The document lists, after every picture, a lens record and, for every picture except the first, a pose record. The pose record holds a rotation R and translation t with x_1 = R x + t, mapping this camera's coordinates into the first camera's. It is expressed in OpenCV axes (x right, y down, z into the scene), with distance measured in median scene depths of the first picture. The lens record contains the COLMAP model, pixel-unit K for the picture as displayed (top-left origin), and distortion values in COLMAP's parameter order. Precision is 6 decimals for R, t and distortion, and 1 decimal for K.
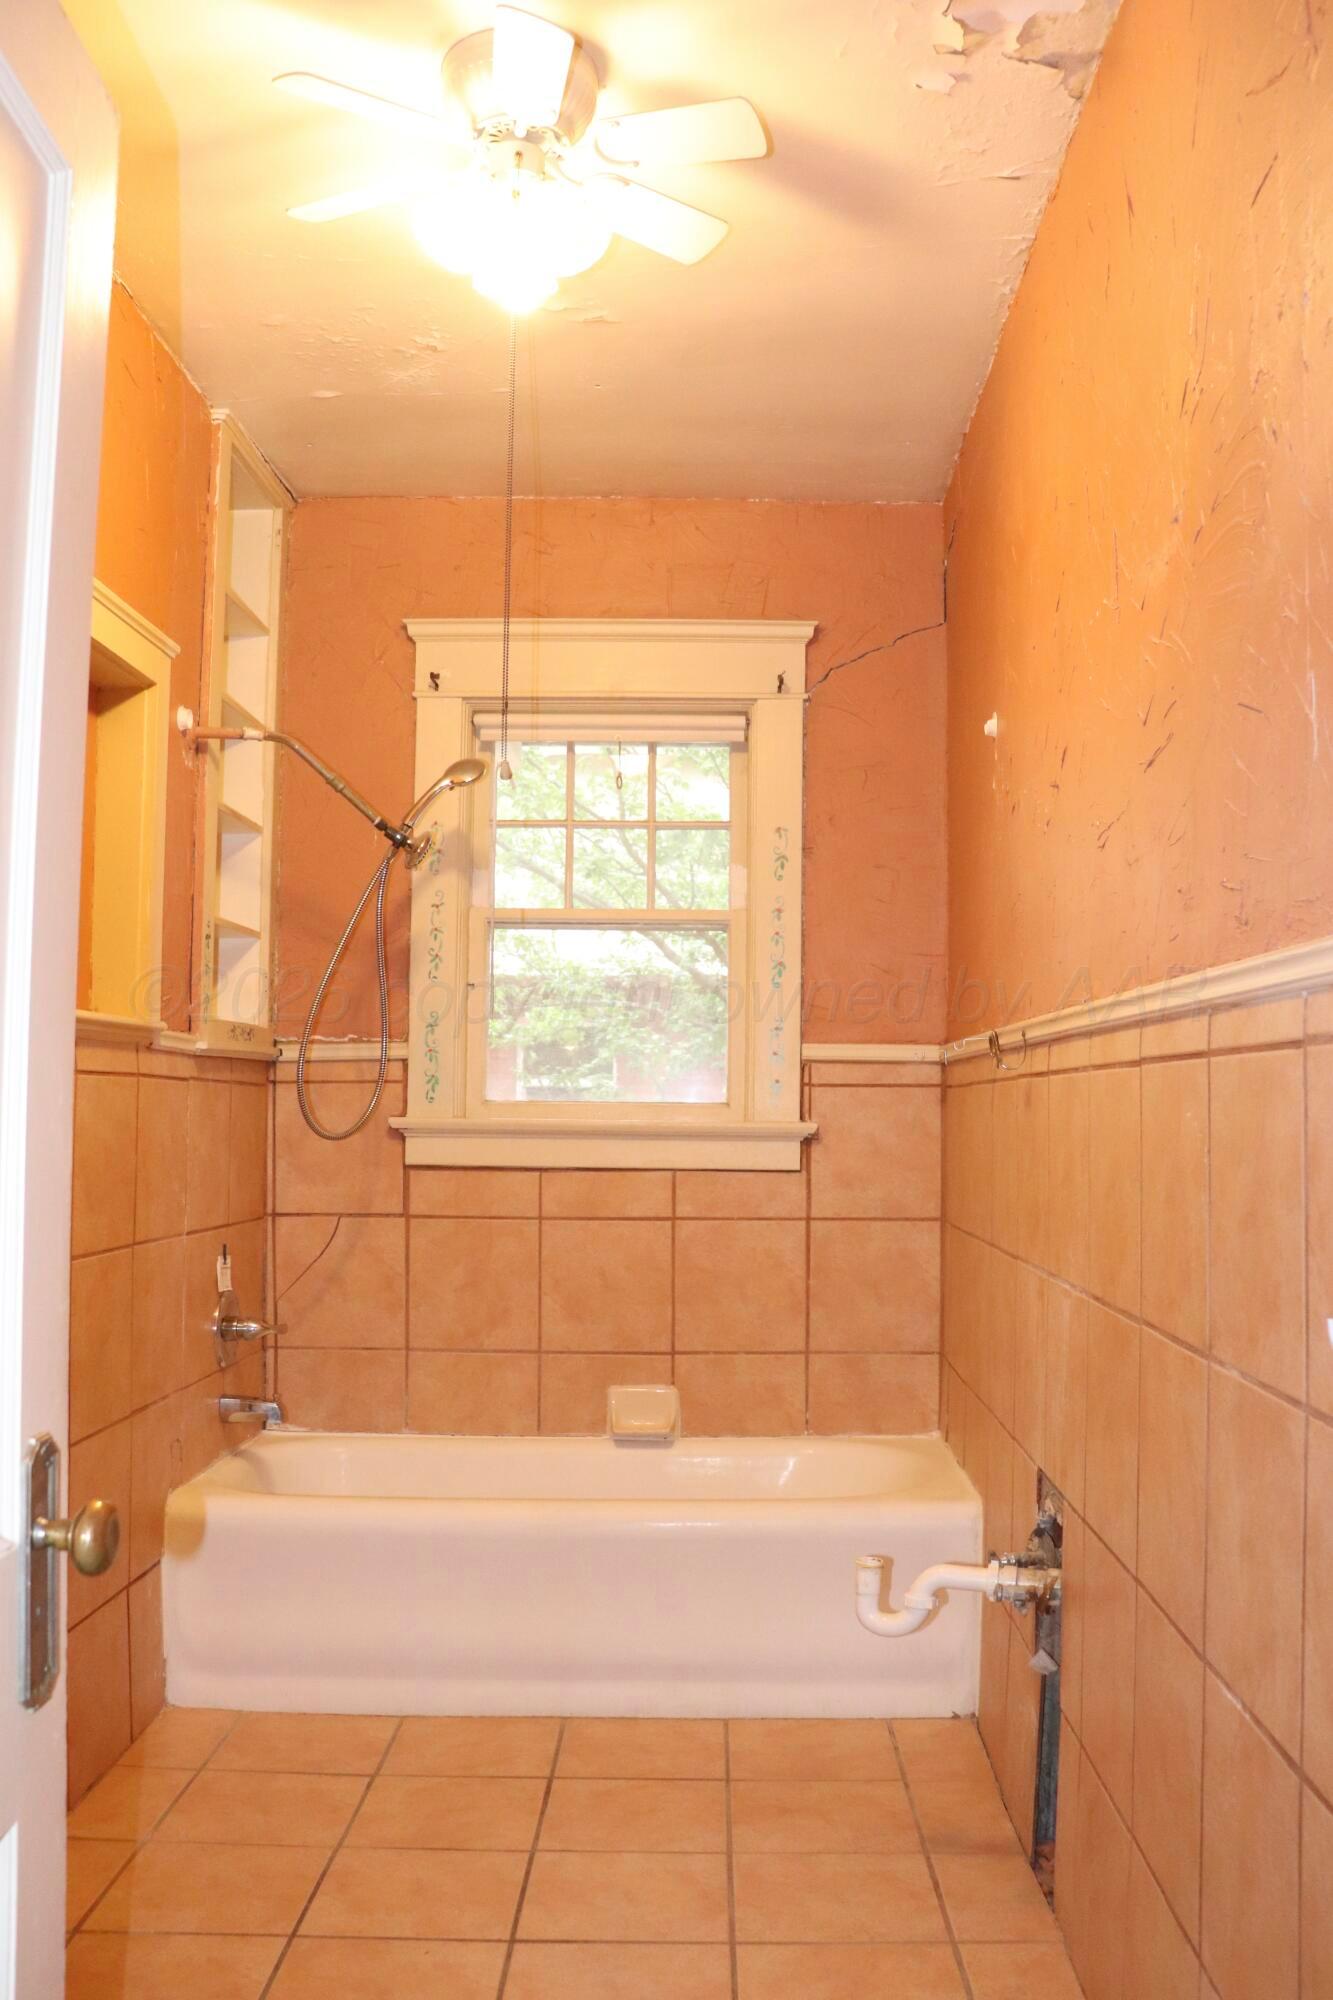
lens RADIAL K [[1636.1, 0, 666.5], [0, 1636.1, 1000.0], [0, 0, 1]] dist [-0.180986, 0.161654]
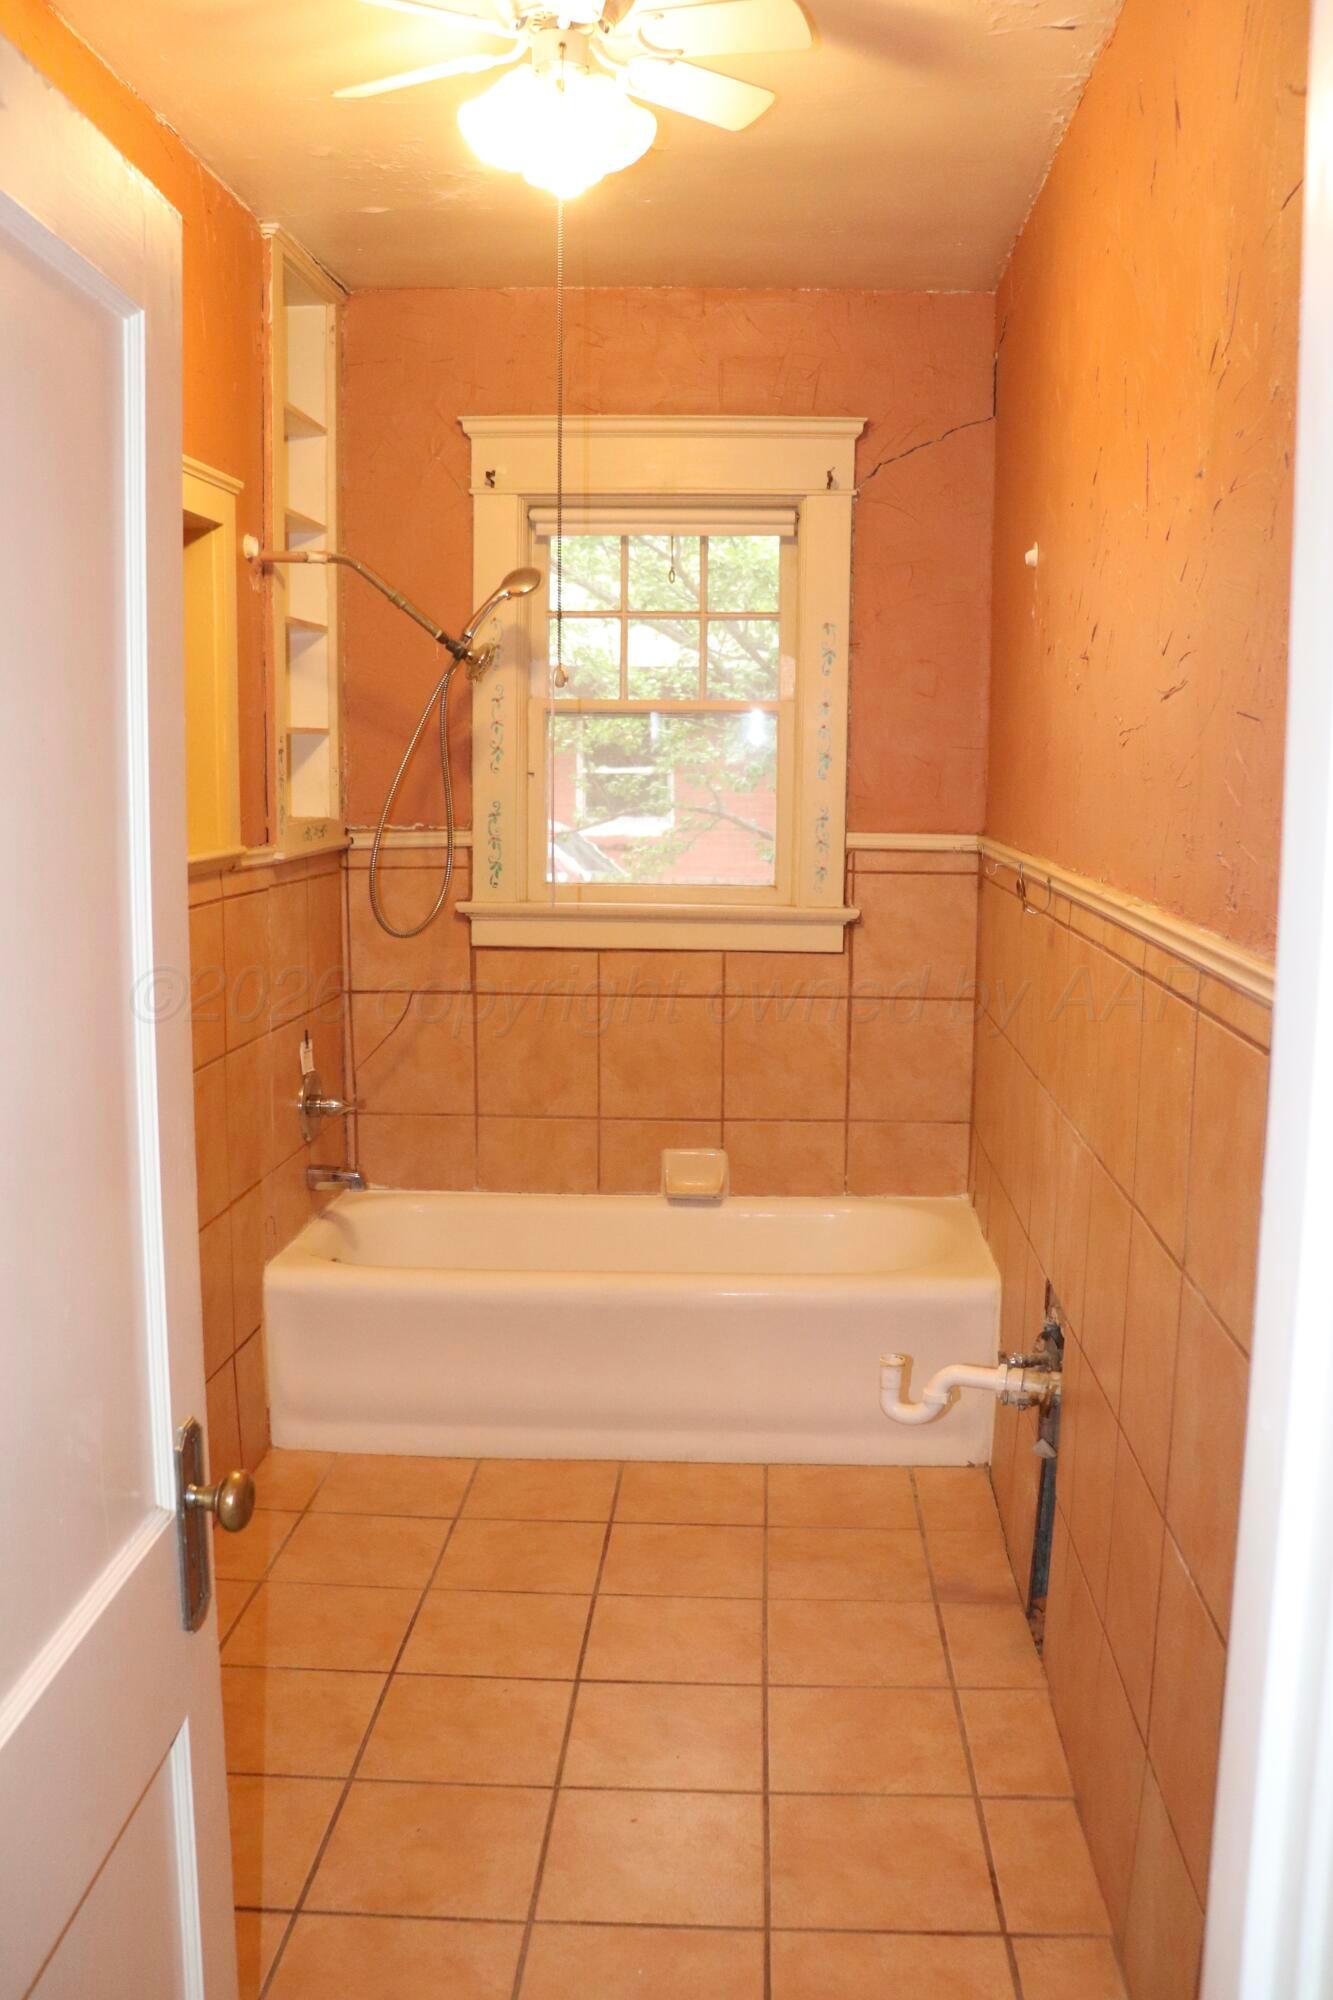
lens RADIAL K [[1623.5, 0, 670.6], [0, 1623.5, 918.6], [0, 0, 1]] dist [-0.179532, 0.173080]
pose [[0.999411, 0.003219, -0.034168, 0.005918], [0.002698, 0.985137, 0.171749, -0.099997], [0.034214, -0.171740, 0.984548, -0.038539]]
